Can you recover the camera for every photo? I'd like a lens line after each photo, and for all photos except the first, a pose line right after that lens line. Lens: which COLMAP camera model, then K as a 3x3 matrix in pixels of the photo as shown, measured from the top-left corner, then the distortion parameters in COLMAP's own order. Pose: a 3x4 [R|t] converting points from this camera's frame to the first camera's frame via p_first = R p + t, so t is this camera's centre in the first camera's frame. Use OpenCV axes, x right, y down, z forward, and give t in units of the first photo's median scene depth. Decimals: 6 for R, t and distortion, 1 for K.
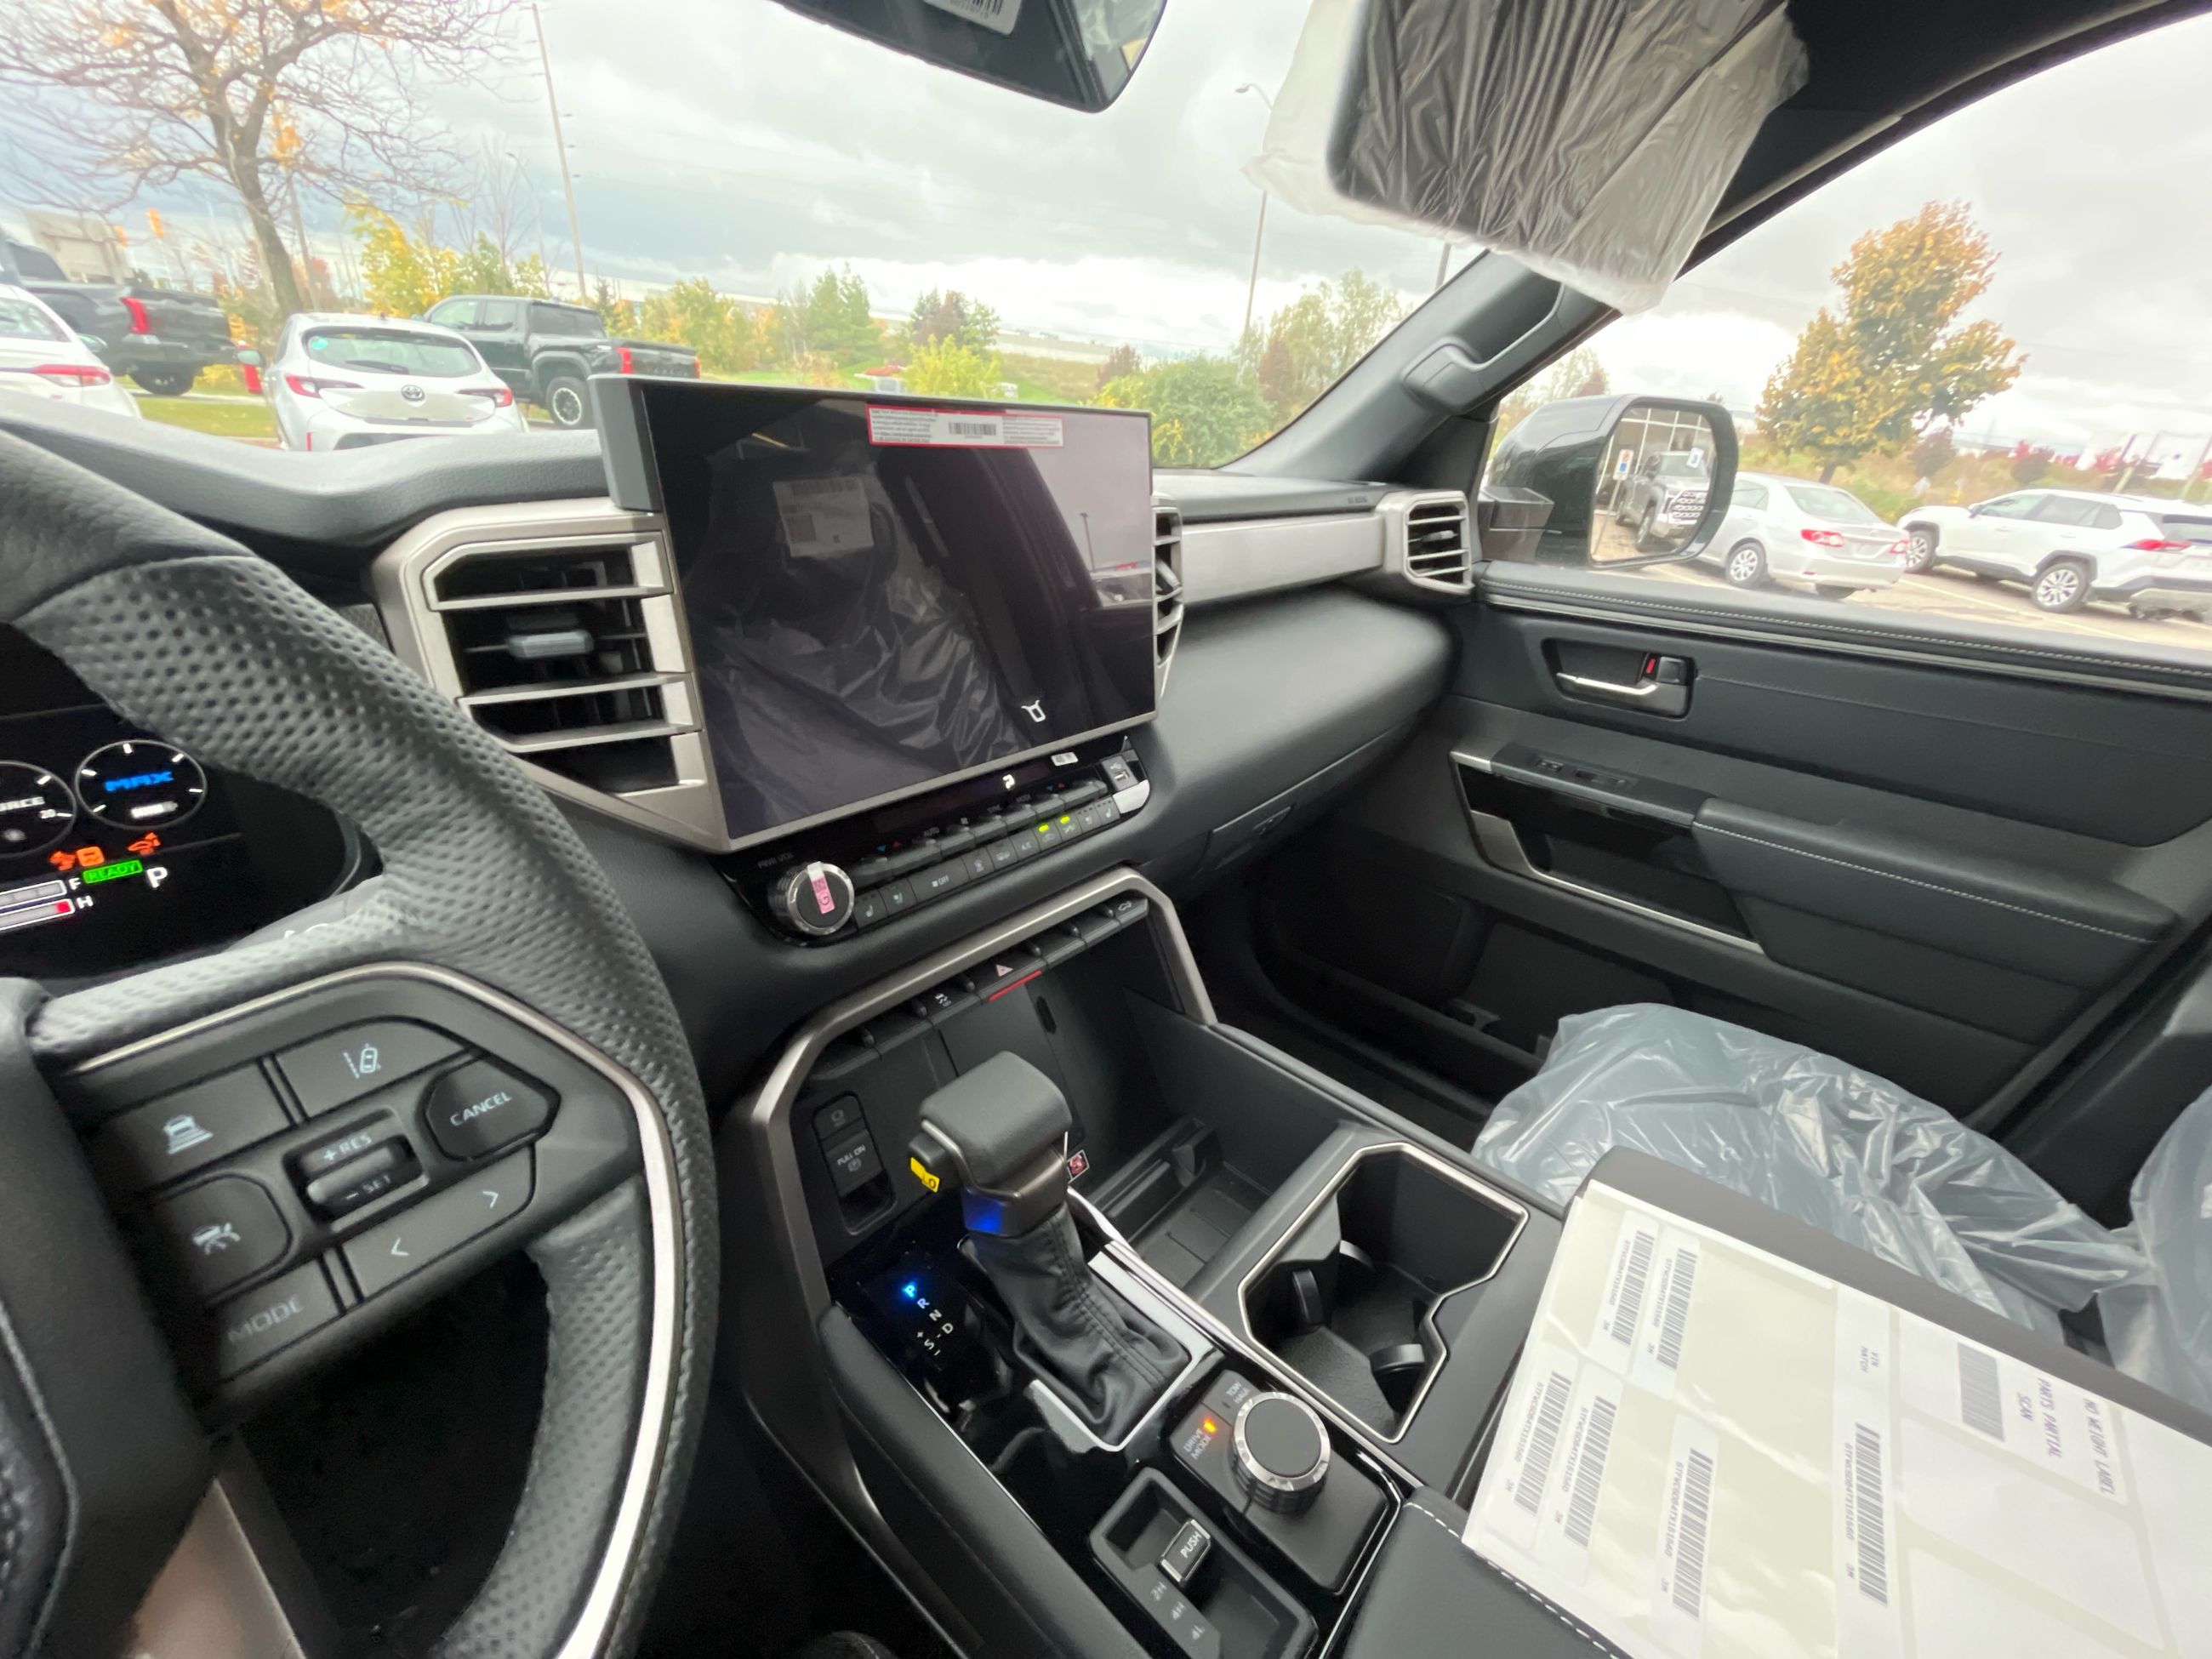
lens RADIAL K [[881.2, 0, 1106.0], [0, 881.2, 829.5], [0, 0, 1]] dist [-0.010652, 0.000449]
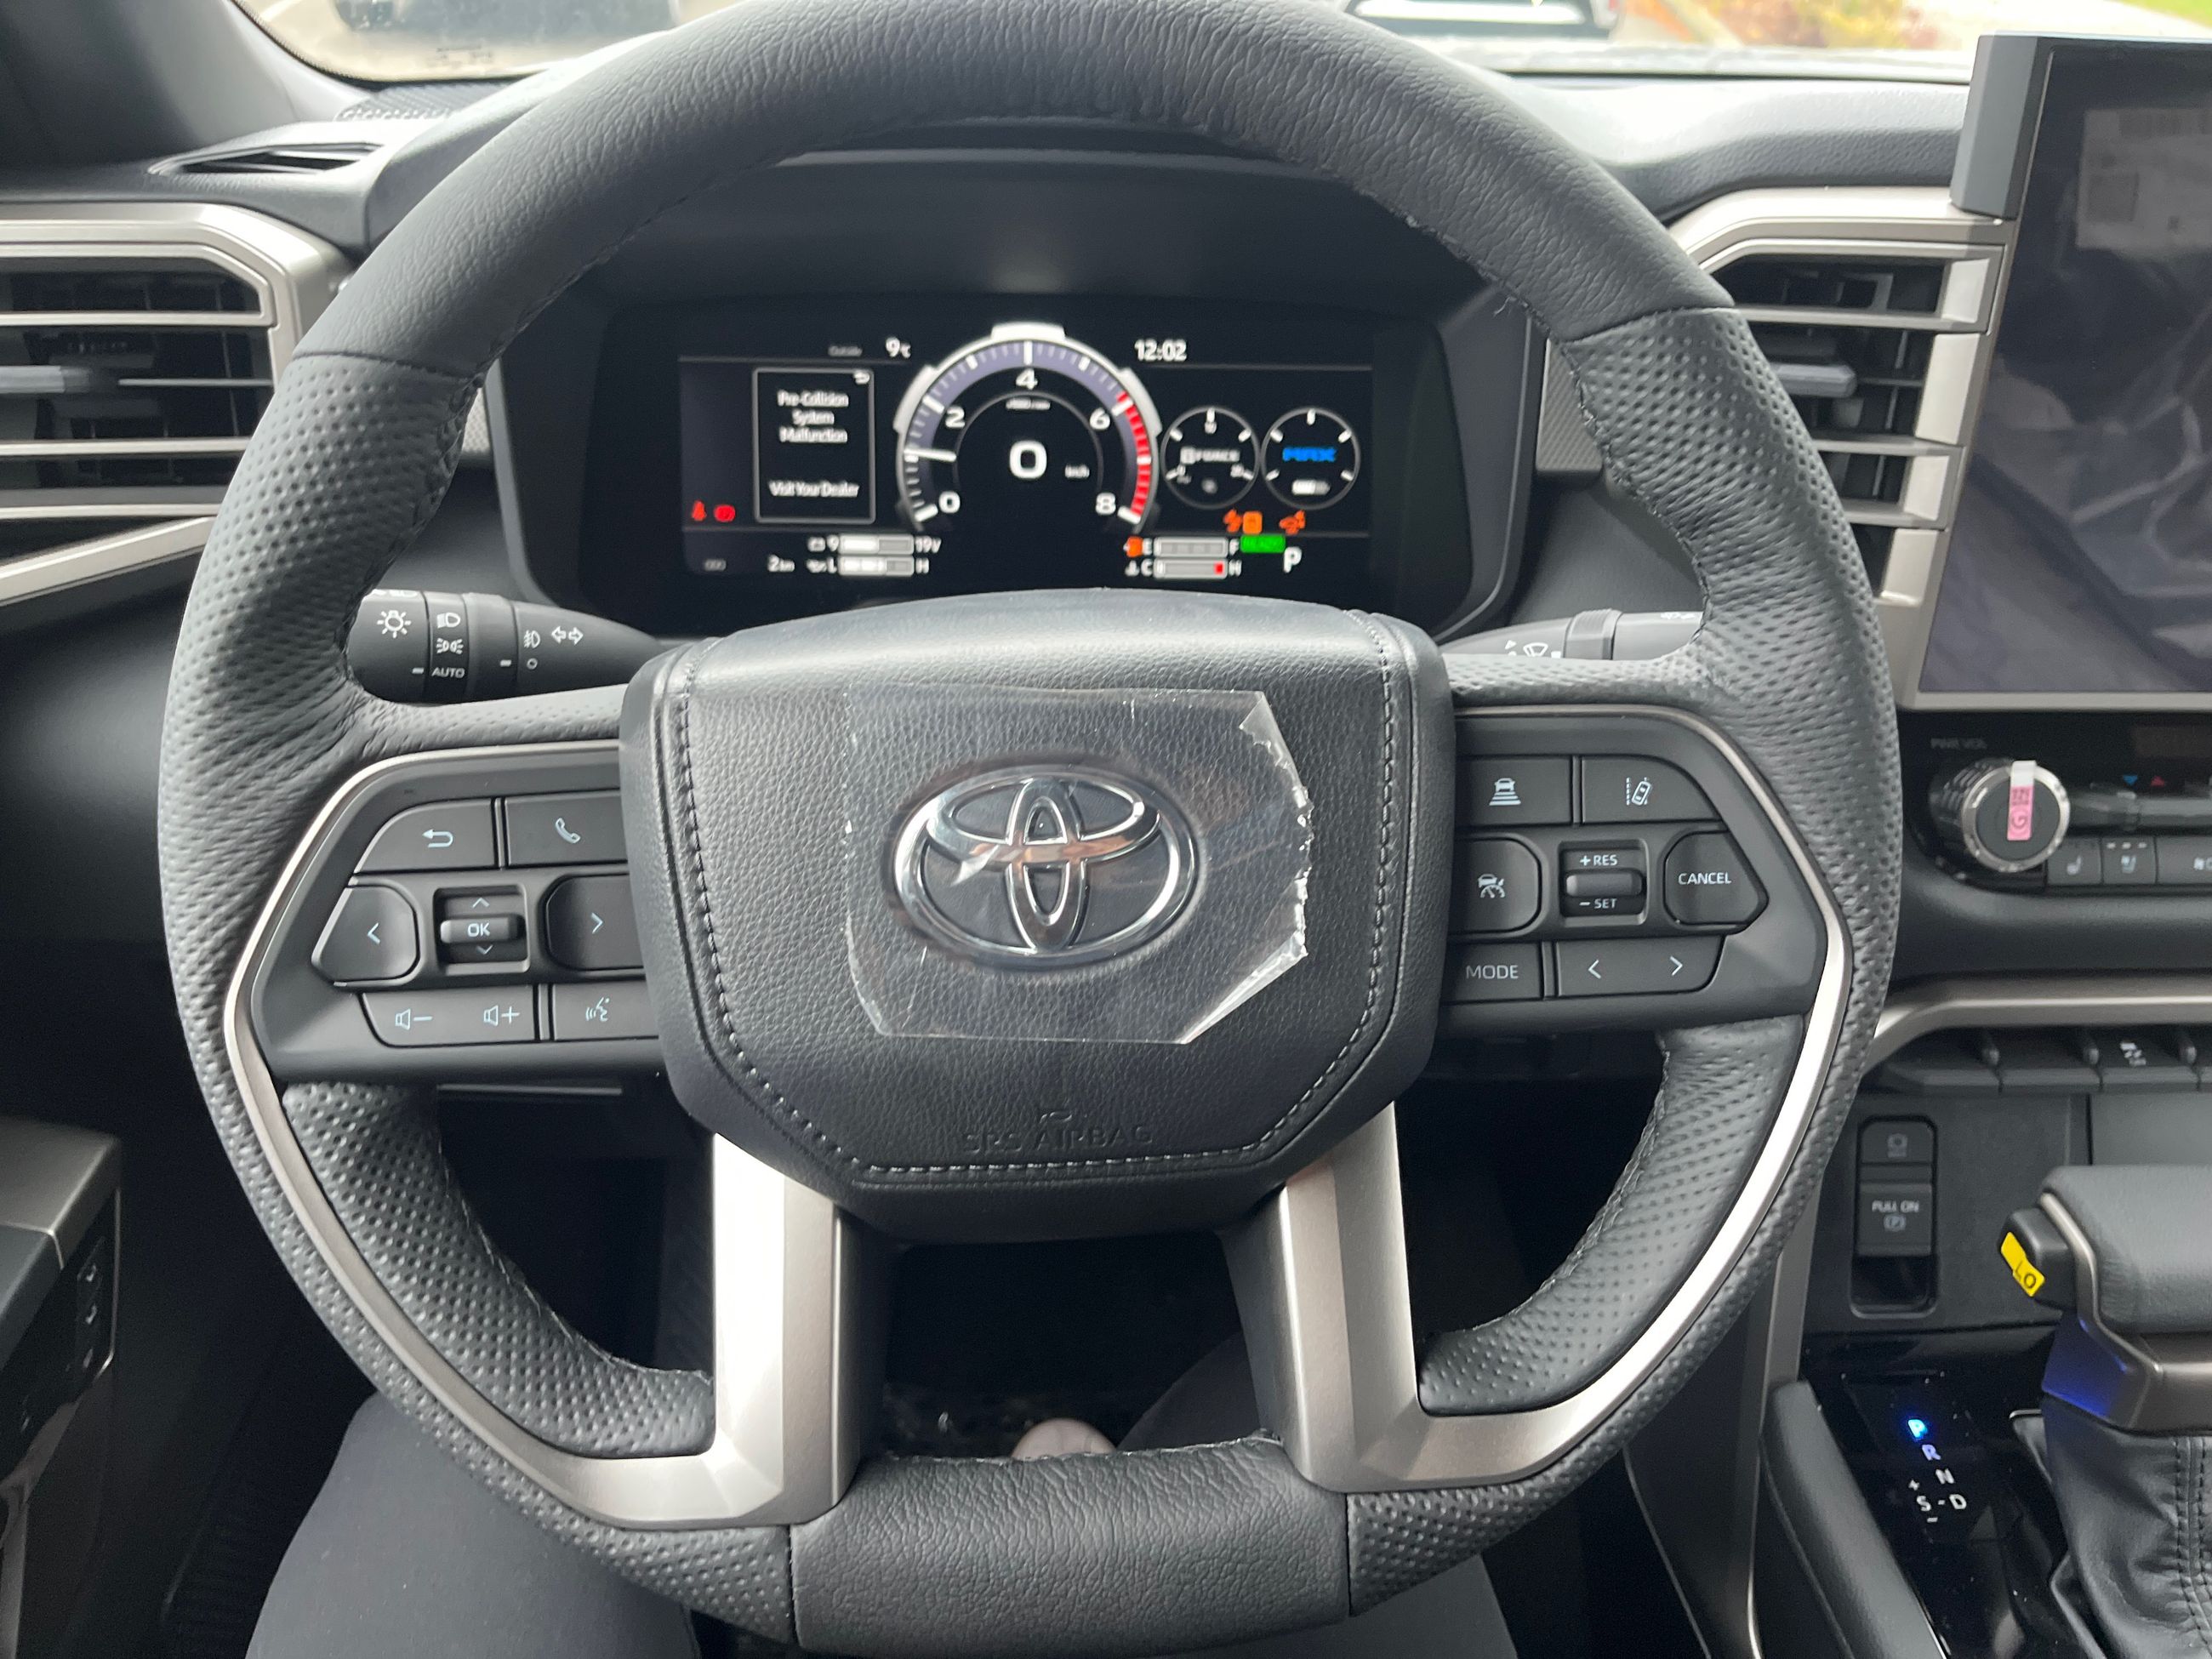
lens RADIAL K [[1677.5, 0, 1108.5], [0, 1677.5, 850.9], [0, 0, 1]] dist [0.045118, -0.081435]
pose [[0.696333, 0.332713, -0.635942, 0.017038], [-0.288450, 0.941084, 0.176515, 0.076819], [0.657204, 0.060525, 0.751279, -0.404988]]
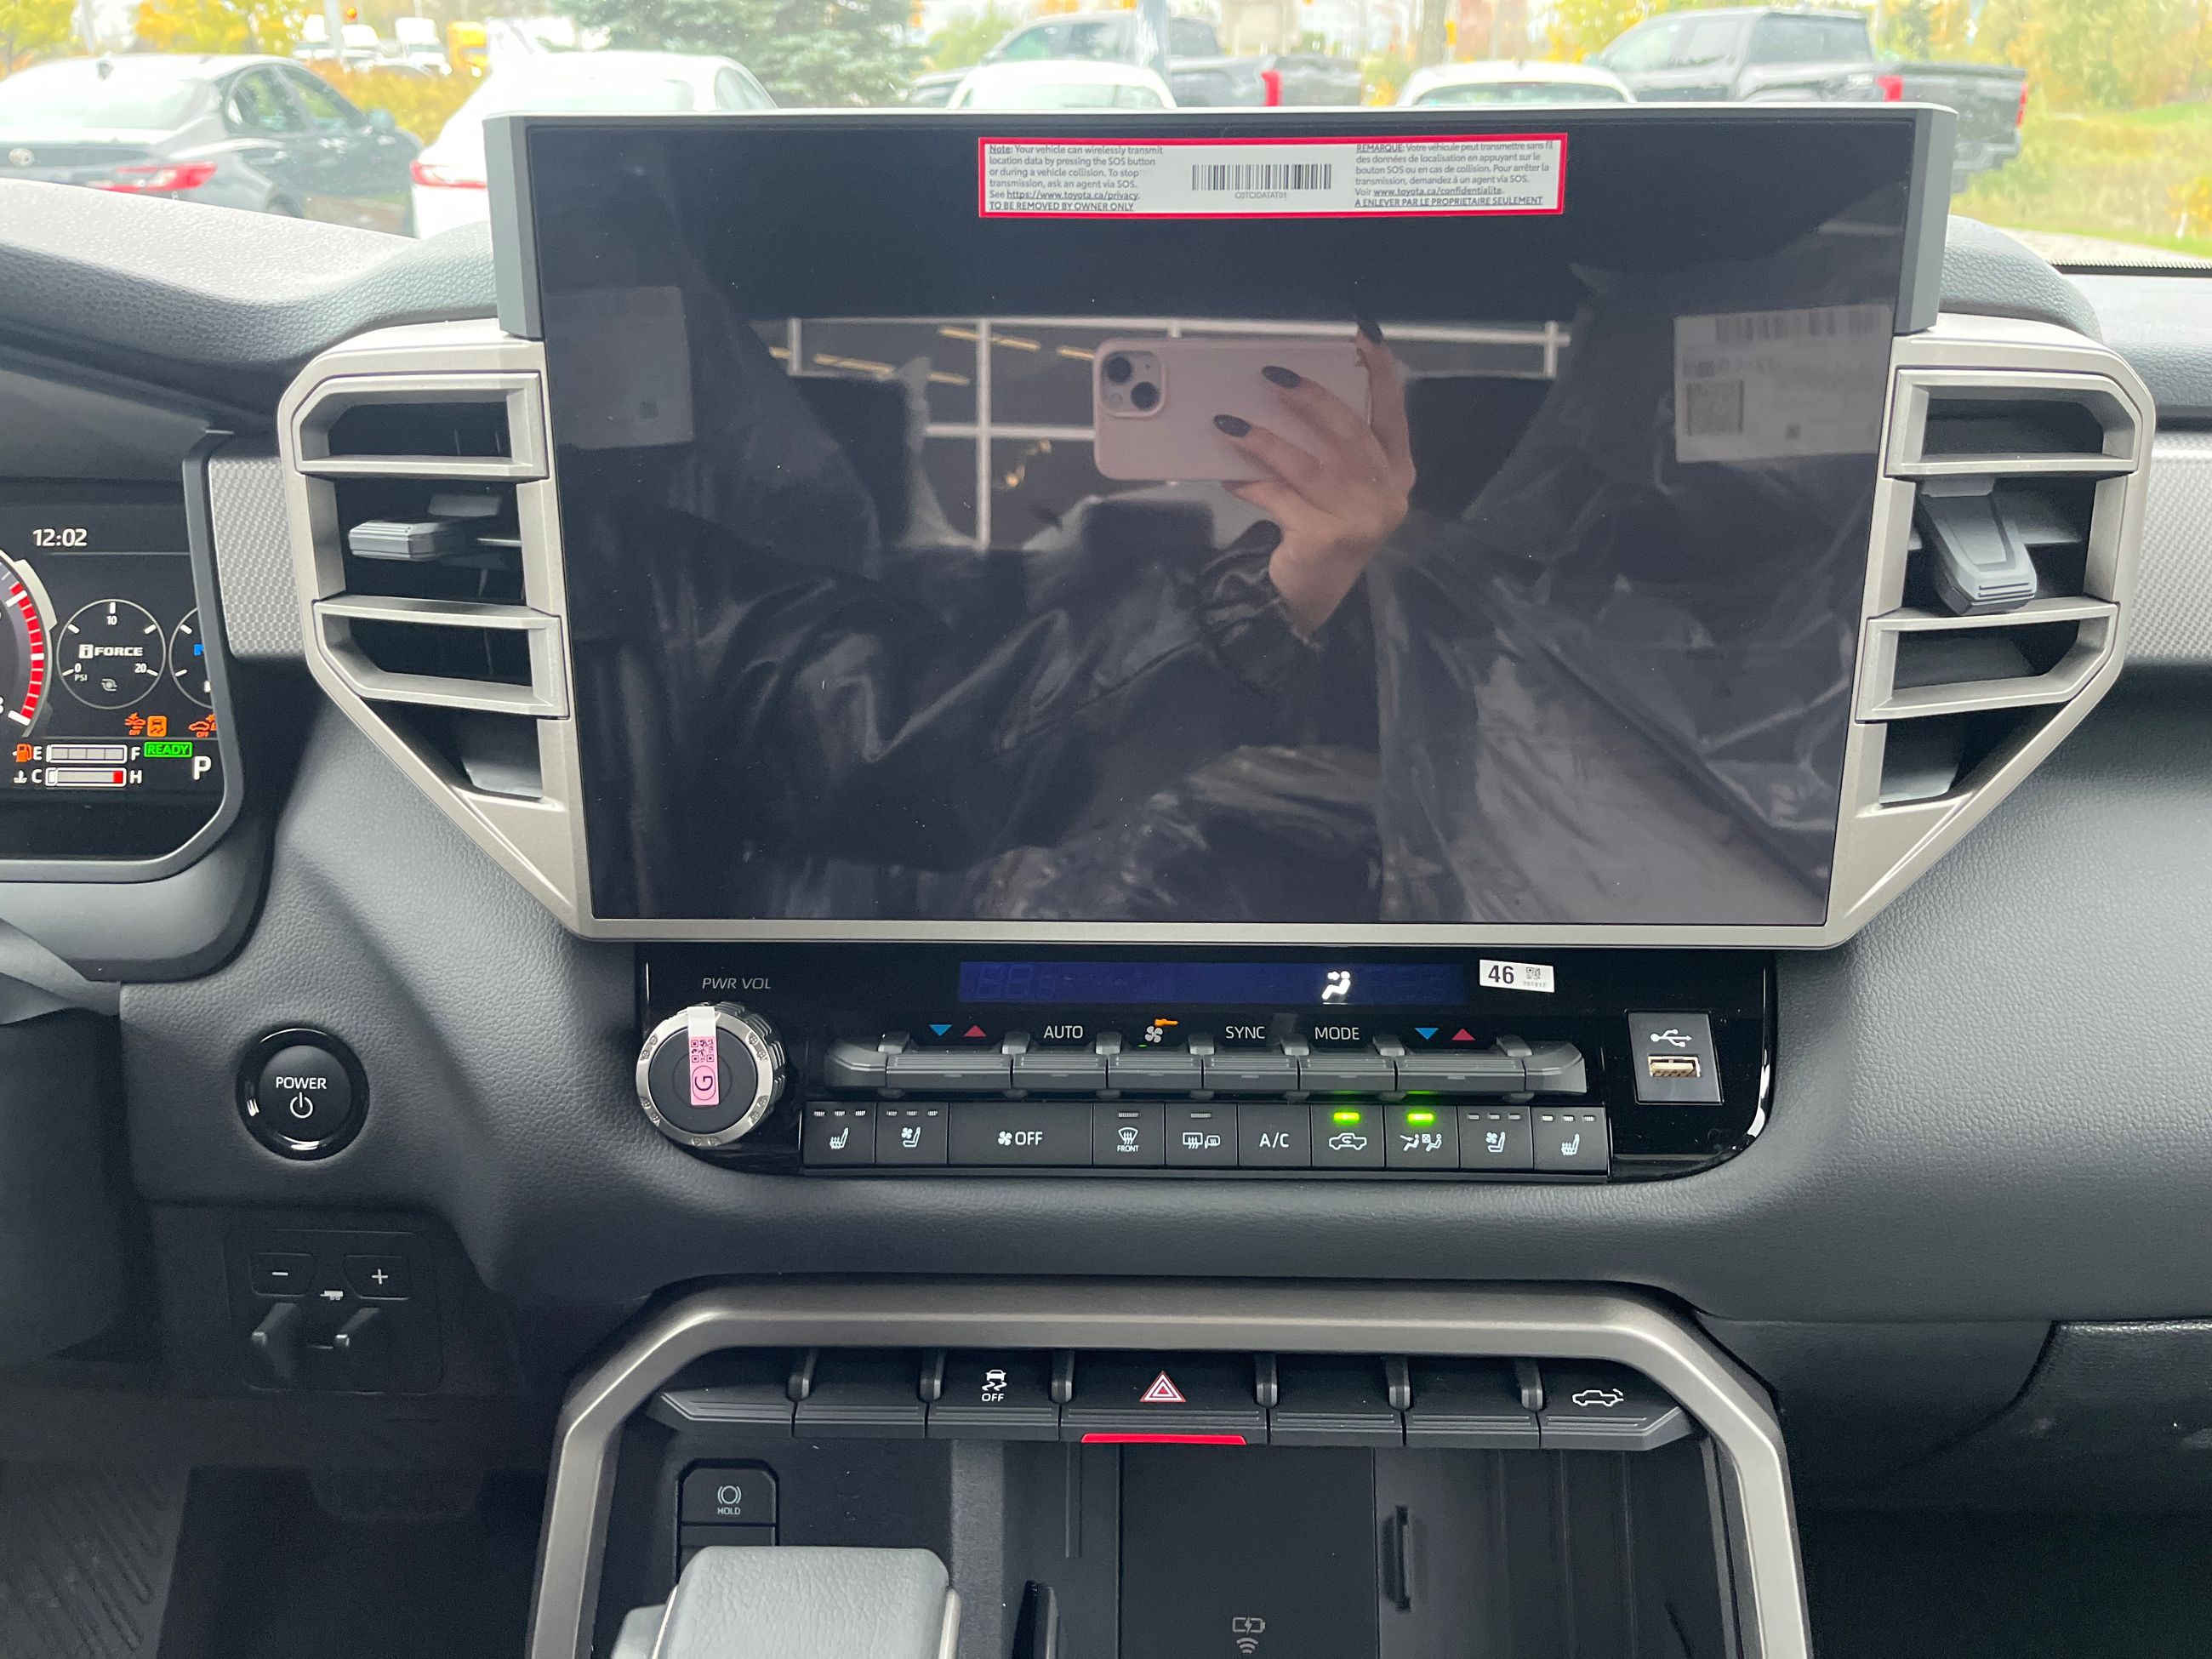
lens RADIAL K [[1662.3, 0, 1093.9], [0, 1662.3, 844.8], [0, 0, 1]] dist [0.053010, -0.070920]
pose [[0.644051, 0.234977, -0.728000, 0.524160], [-0.286837, 0.956403, 0.054938, -0.176869], [0.709171, 0.173434, 0.683372, 0.474484]]
